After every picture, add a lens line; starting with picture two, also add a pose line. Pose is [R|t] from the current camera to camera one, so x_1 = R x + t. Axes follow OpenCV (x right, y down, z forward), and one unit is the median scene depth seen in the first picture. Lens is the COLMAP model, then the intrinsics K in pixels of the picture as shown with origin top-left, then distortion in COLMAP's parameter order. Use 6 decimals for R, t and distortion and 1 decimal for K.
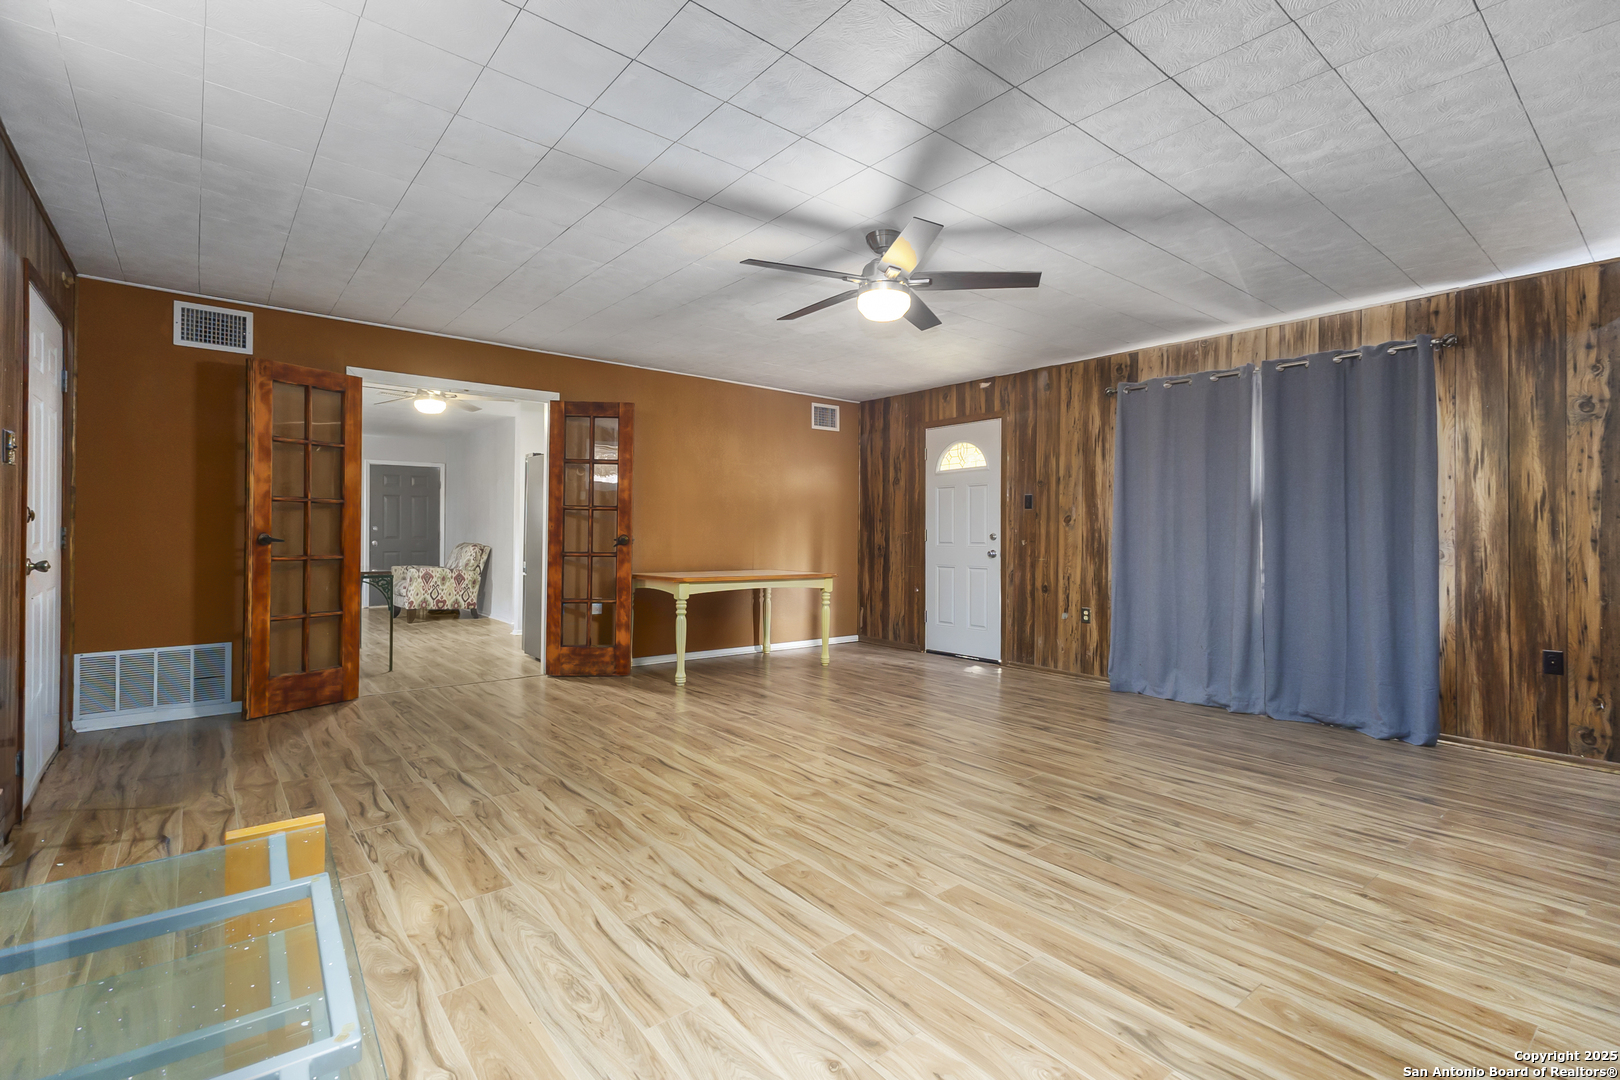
lens RADIAL K [[748.0, 0, 805.2], [0, 748.0, 529.4], [0, 0, 1]] dist [0.013236, 0.000646]
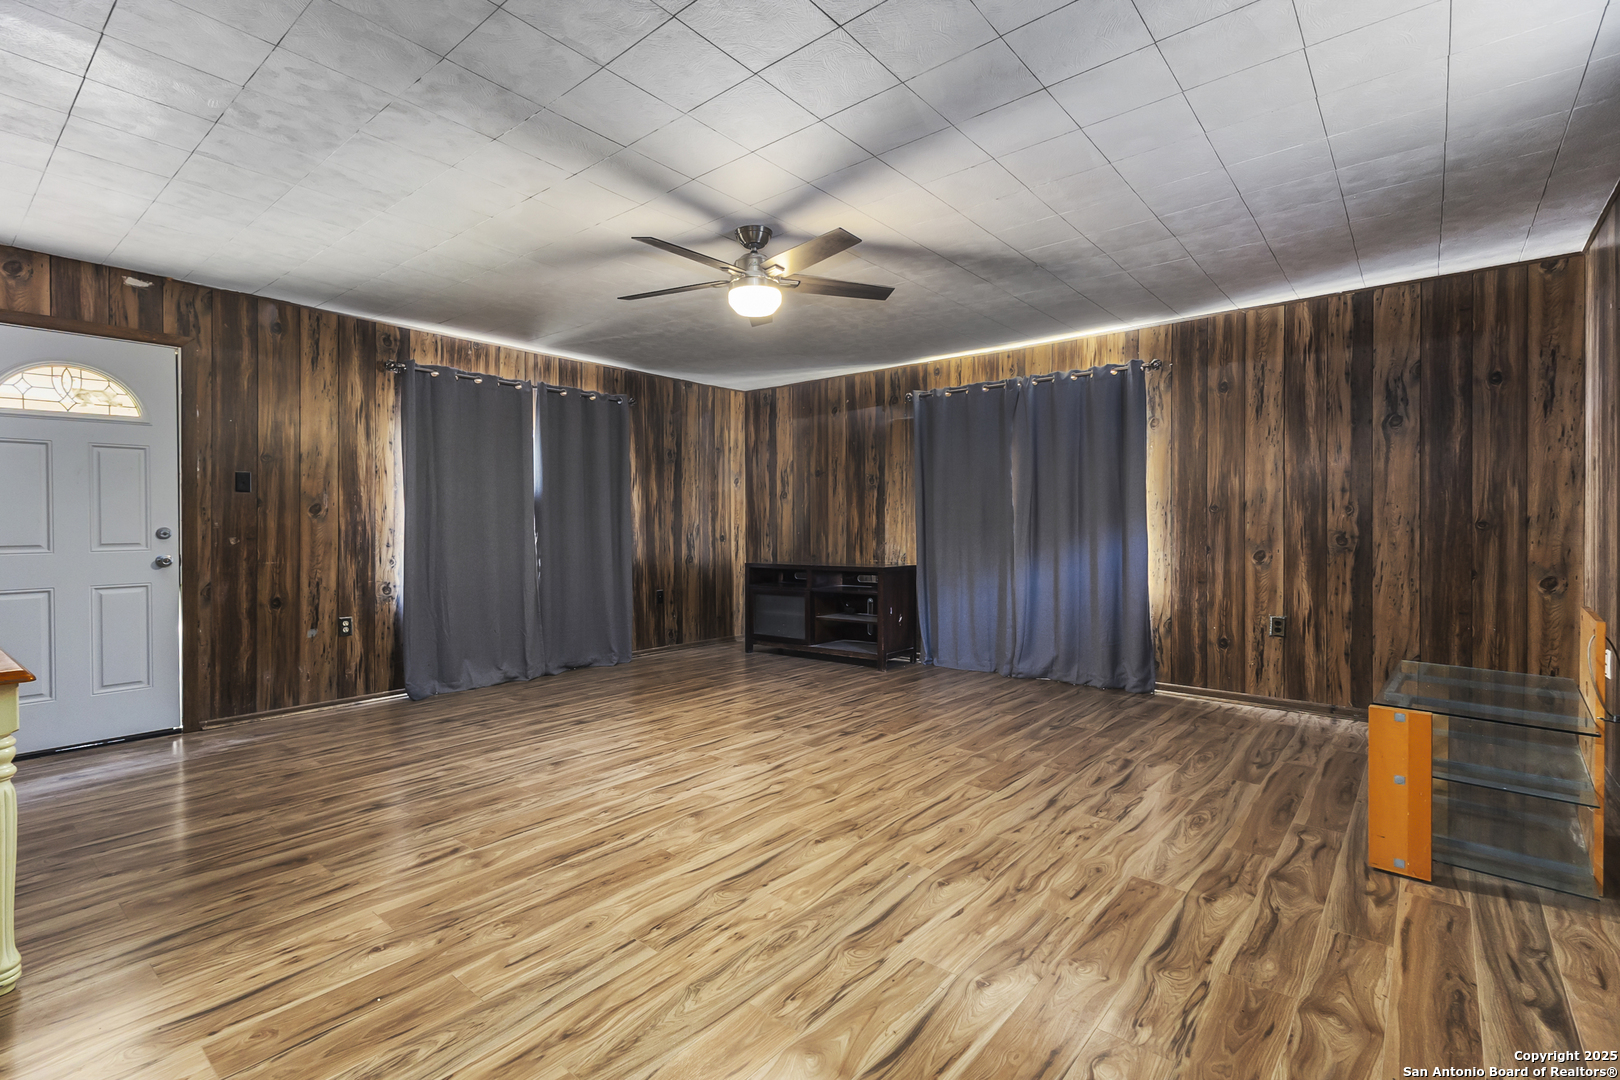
lens RADIAL K [[748.0, 0, 802.5], [0, 748.0, 535.2], [0, 0, 1]] dist [0.013236, 0.000646]
pose [[-0.193369, -0.020144, 0.980919, -0.525915], [-0.002595, 0.999796, 0.020020, -0.003225], [-0.981123, 0.001326, -0.193382, 0.665886]]
